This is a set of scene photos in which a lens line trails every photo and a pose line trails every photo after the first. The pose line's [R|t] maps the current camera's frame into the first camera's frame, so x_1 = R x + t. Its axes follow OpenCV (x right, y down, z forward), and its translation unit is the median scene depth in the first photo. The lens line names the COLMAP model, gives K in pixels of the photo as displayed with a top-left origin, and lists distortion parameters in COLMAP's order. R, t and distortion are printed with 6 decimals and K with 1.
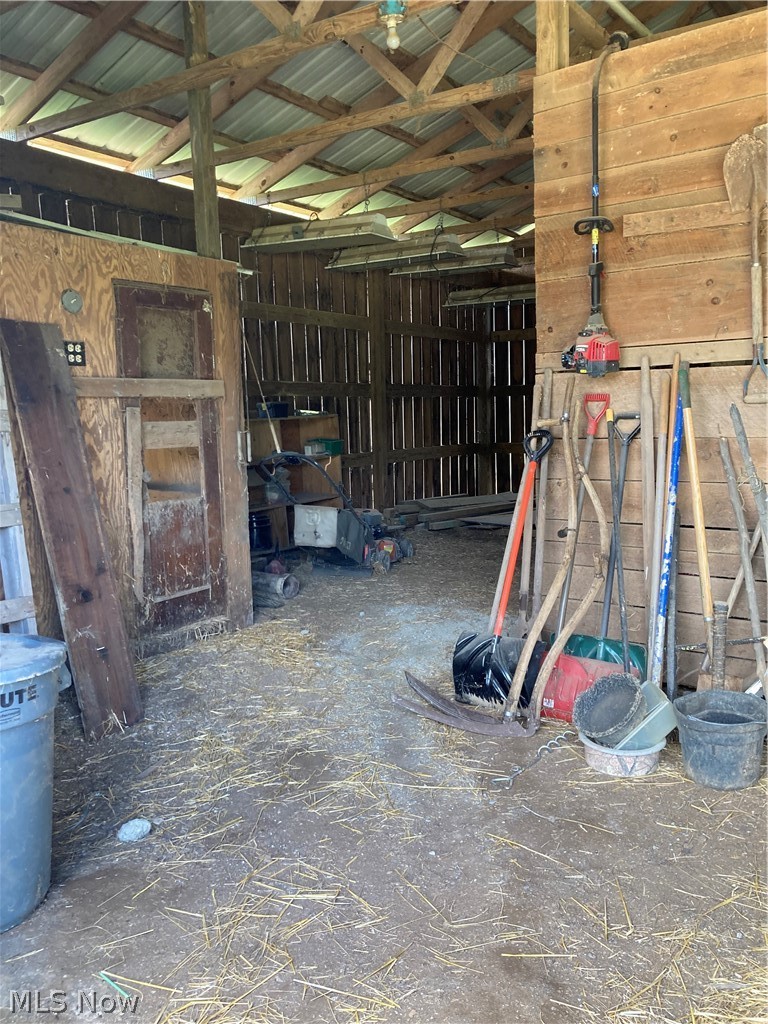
lens RADIAL K [[835.6, 0, 388.3], [0, 835.6, 514.3], [0, 0, 1]] dist [0.034443, -0.029190]
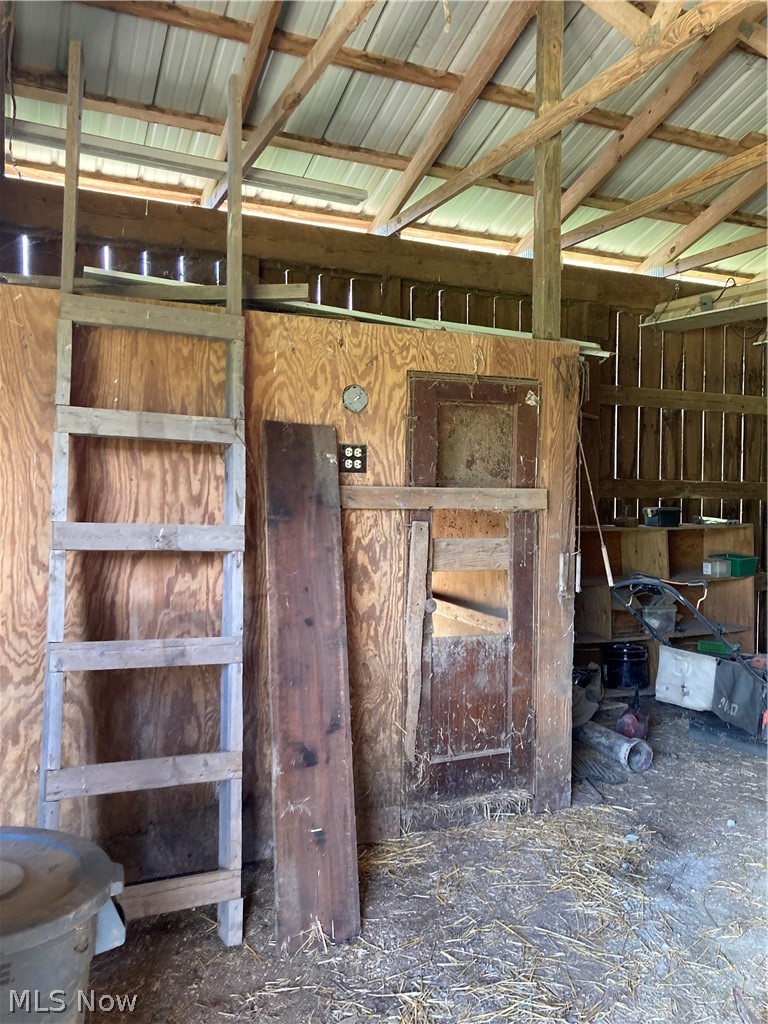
lens RADIAL K [[835.6, 0, 384.1], [0, 835.6, 511.5], [0, 0, 1]] dist [0.034443, -0.029190]
pose [[0.855007, 0.044909, -0.516668, 0.081326], [-0.097386, 0.992425, -0.074896, -0.064928], [0.509391, 0.114353, 0.852904, 0.249791]]
